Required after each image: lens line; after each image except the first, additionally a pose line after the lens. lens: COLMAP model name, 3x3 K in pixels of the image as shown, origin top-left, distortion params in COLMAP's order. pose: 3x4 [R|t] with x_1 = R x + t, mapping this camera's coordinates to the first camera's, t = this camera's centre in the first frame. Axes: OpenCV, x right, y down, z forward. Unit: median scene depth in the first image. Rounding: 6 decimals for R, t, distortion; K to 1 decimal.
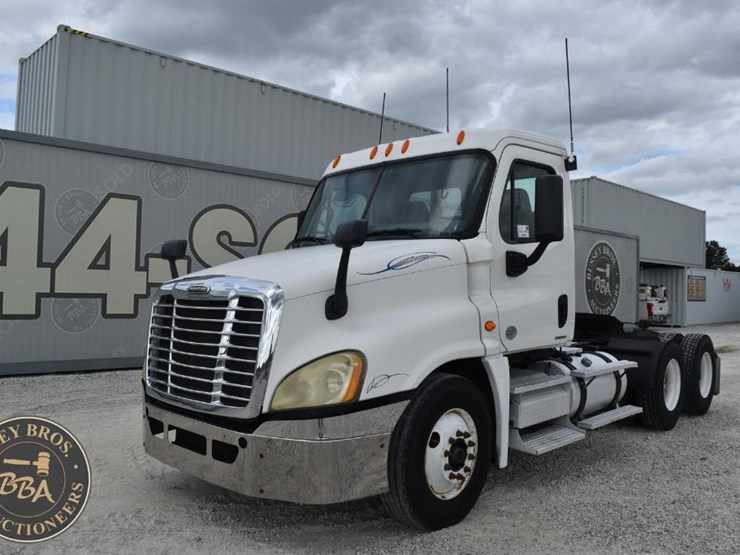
lens RADIAL K [[654.9, 0, 370.0], [0, 654.9, 277.5], [0, 0, 1]] dist [-0.095814, 0.018811]
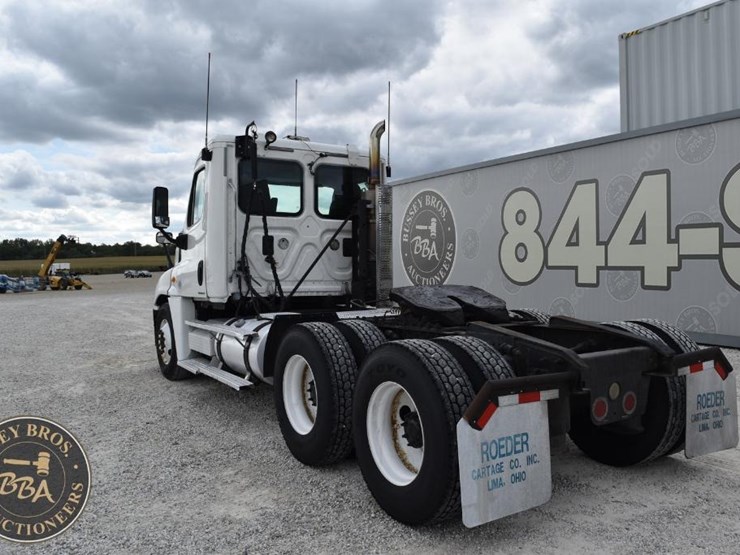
lens RADIAL K [[654.7, 0, 378.0], [0, 654.7, 278.4], [0, 0, 1]] dist [-0.093399, 0.012587]
pose [[-0.258150, 0.005829, -0.966087, 1.638935], [0.021073, 0.999778, 0.000401, 0.077786], [0.965875, -0.020255, -0.258216, 1.870543]]
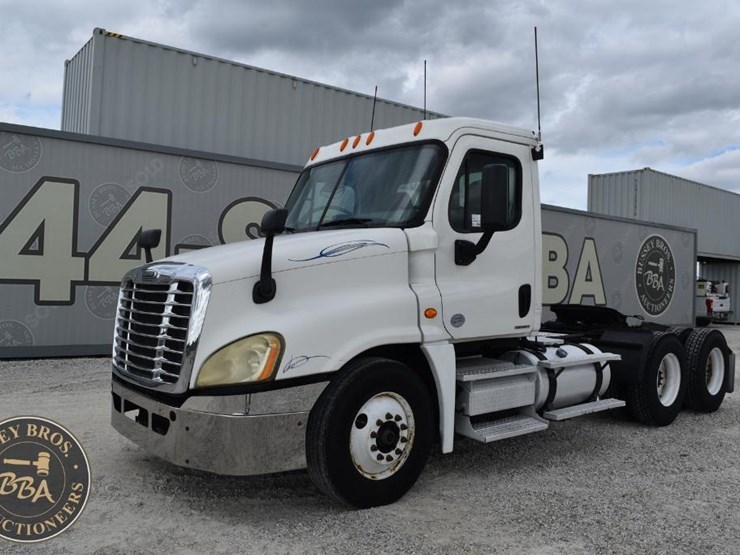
lens RADIAL K [[654.9, 0, 370.0], [0, 654.9, 277.5], [0, 0, 1]] dist [-0.095814, 0.018811]
pose [[0.993923, 0.008442, -0.109754, 0.188199], [-0.007408, 0.999924, 0.009824, 0.008819], [0.109829, -0.008952, 0.993910, -0.023892]]
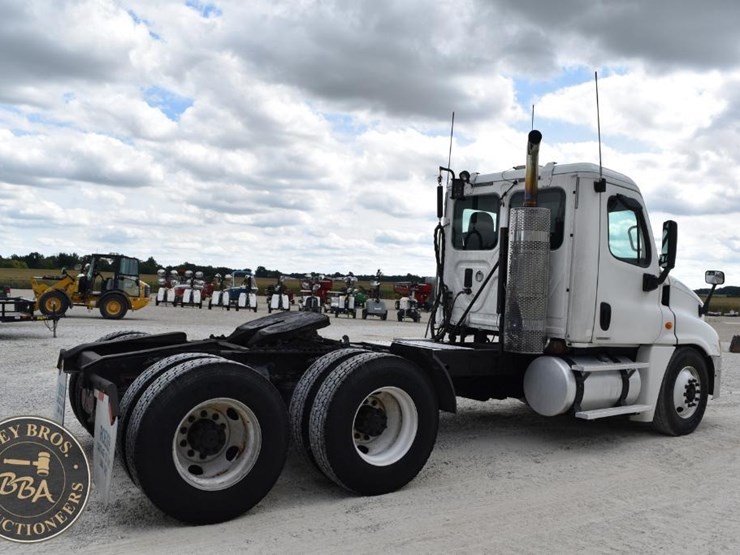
lens RADIAL K [[655.6, 0, 371.8], [0, 655.6, 277.6], [0, 0, 1]] dist [-0.095345, 0.018197]
pose [[-0.972651, -0.059778, 0.224448, 0.154304], [-0.066623, 0.997512, -0.023043, 0.048920], [-0.222512, -0.037367, -0.974214, 2.818430]]
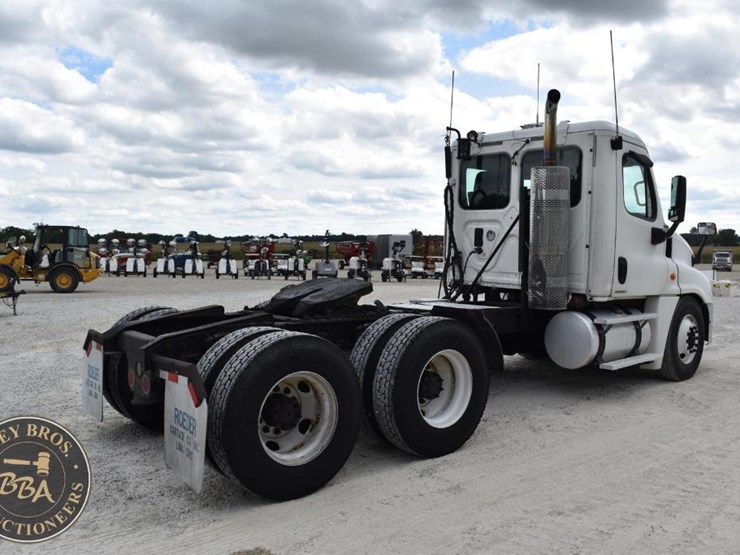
lens RADIAL K [[655.6, 0, 371.8], [0, 655.6, 277.6], [0, 0, 1]] dist [-0.095345, 0.018197]
pose [[-0.991799, -0.031084, 0.123968, 0.336774], [-0.026985, 0.999037, 0.034608, 0.047837], [-0.124924, 0.030979, -0.991683, 2.842807]]
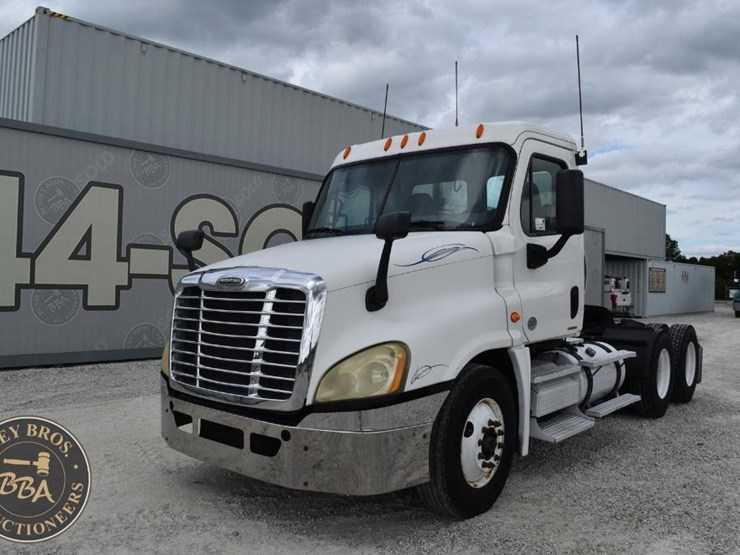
lens RADIAL K [[655.6, 0, 371.8], [0, 655.6, 277.6], [0, 0, 1]] dist [-0.095345, 0.018197]
pose [[0.997702, 0.001646, 0.067728, -0.101214], [-0.002582, 0.999902, 0.013744, -0.000647], [-0.067699, -0.013888, 0.997609, 0.000382]]
